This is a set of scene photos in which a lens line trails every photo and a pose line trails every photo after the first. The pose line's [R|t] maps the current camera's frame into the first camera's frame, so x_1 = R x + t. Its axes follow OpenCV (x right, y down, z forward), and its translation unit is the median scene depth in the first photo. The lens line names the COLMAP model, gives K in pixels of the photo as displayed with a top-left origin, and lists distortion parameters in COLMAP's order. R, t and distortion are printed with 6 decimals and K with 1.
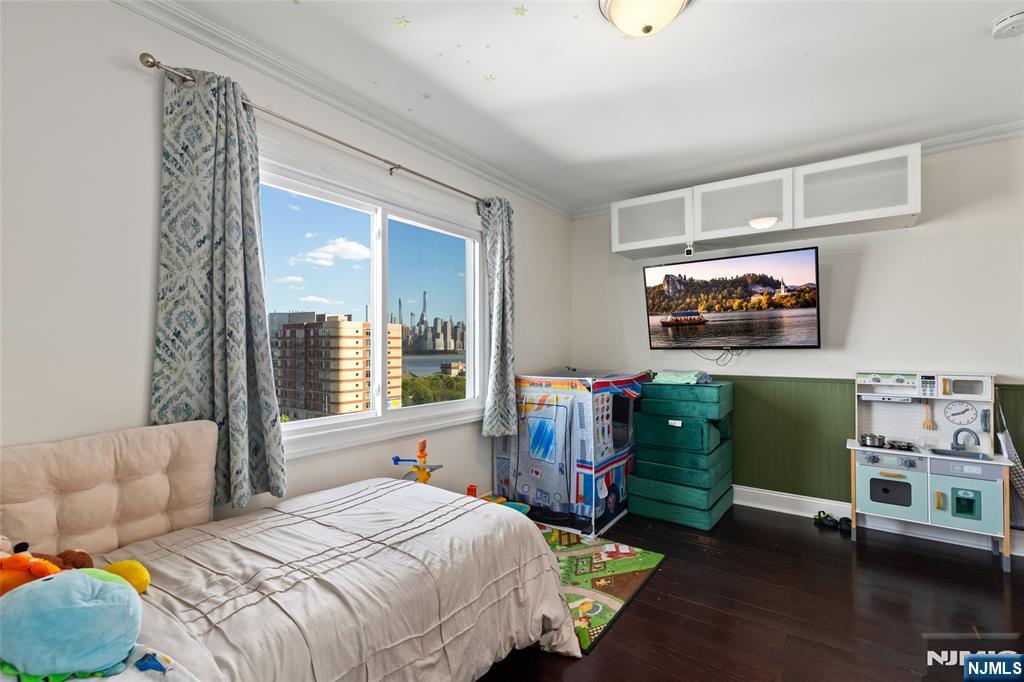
lens RADIAL K [[462.8, 0, 515.3], [0, 462.8, 342.3], [0, 0, 1]] dist [0.008170, -0.000026]
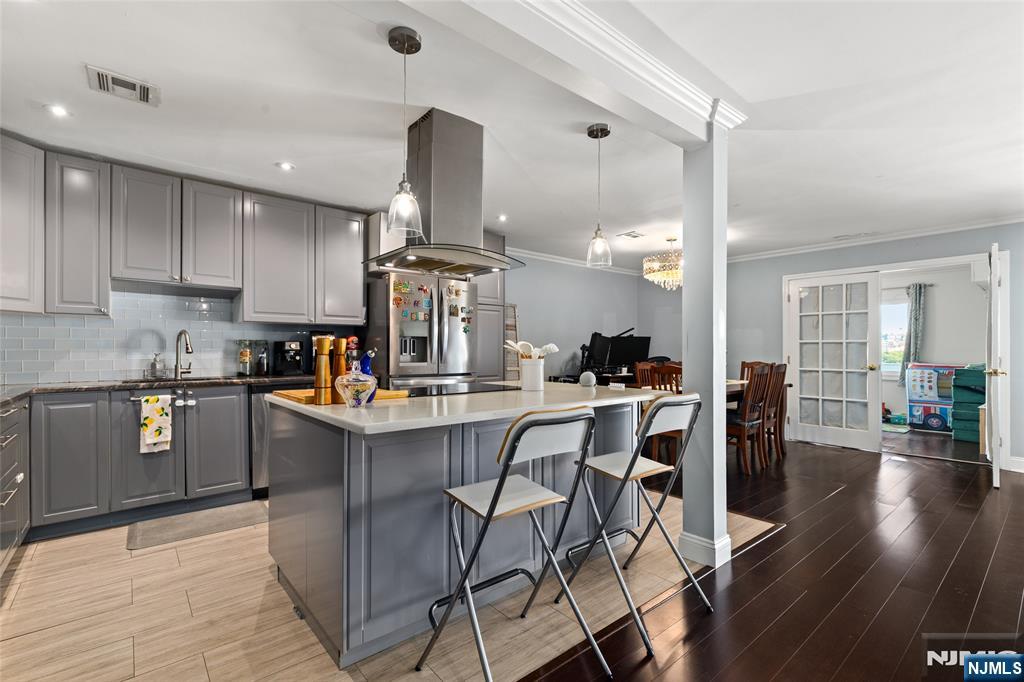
lens RADIAL K [[460.1, 0, 513.3], [0, 460.1, 347.0], [0, 0, 1]] dist [0.007010, 0.000206]
pose [[-0.259441, -0.006123, -0.965740, 3.196745], [0.009391, 0.999917, -0.008862, -0.000678], [0.965713, -0.011369, -0.259362, -0.372482]]
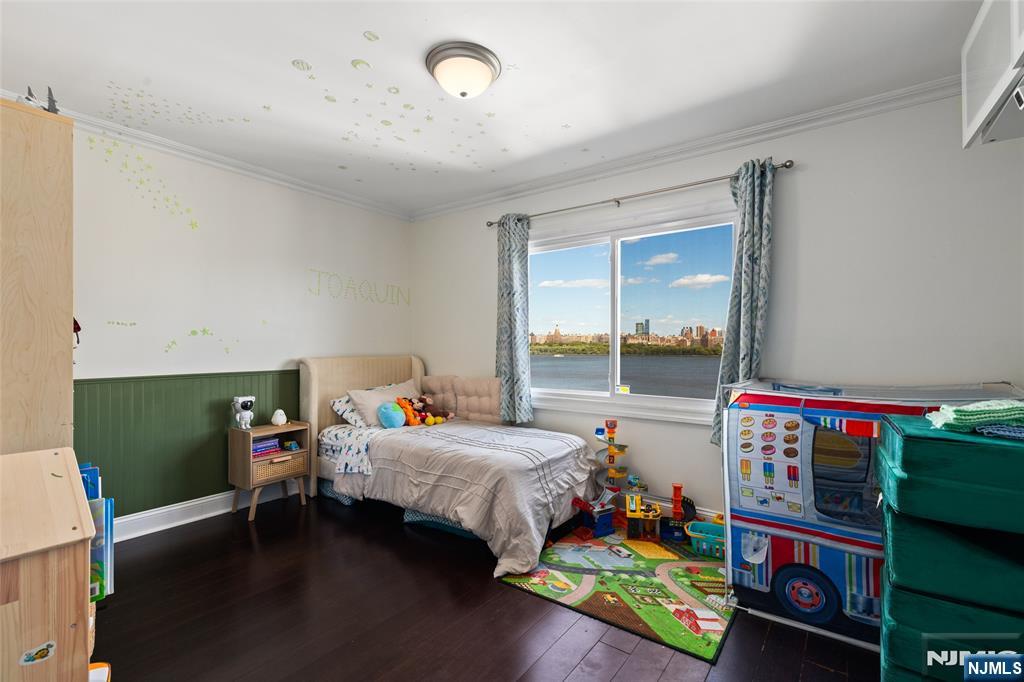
lens RADIAL K [[462.8, 0, 515.3], [0, 462.8, 342.3], [0, 0, 1]] dist [0.008170, -0.000026]
pose [[-0.024557, -0.003781, -0.999691, 0.965252], [0.010541, 0.999936, -0.004041, 0.007698], [0.999643, -0.010637, -0.024515, 0.723406]]
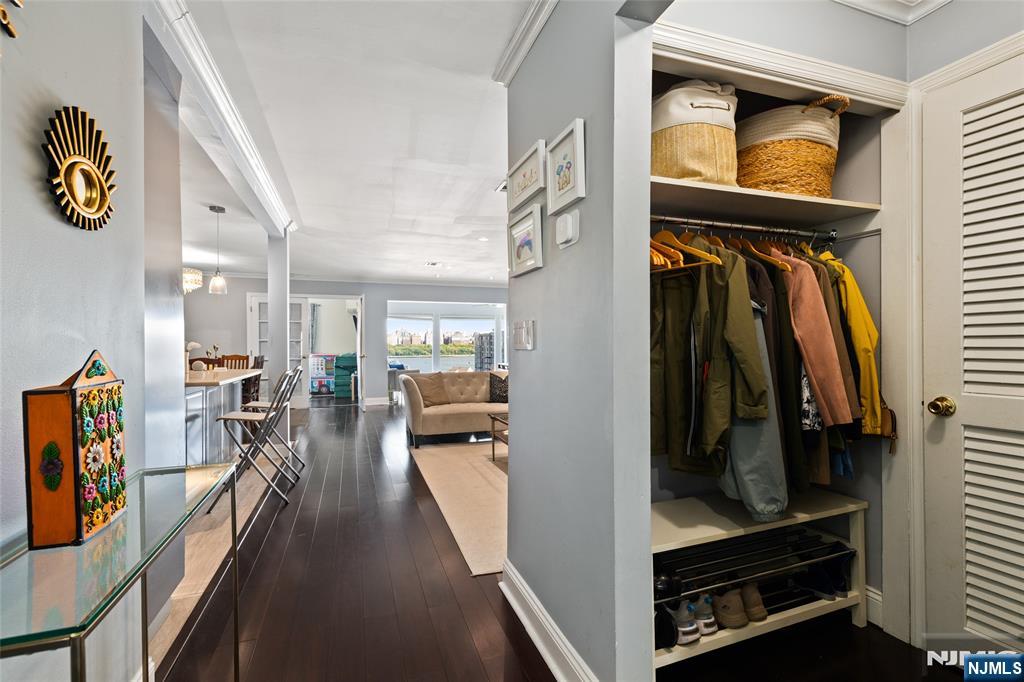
lens RADIAL K [[464.7, 0, 519.4], [0, 464.7, 353.2], [0, 0, 1]] dist [0.004315, 0.000308]
pose [[0.816118, 0.006154, -0.577852, 3.974242], [0.010452, 0.999623, 0.025408, -0.005700], [0.577790, -0.026776, 0.815746, -1.171917]]
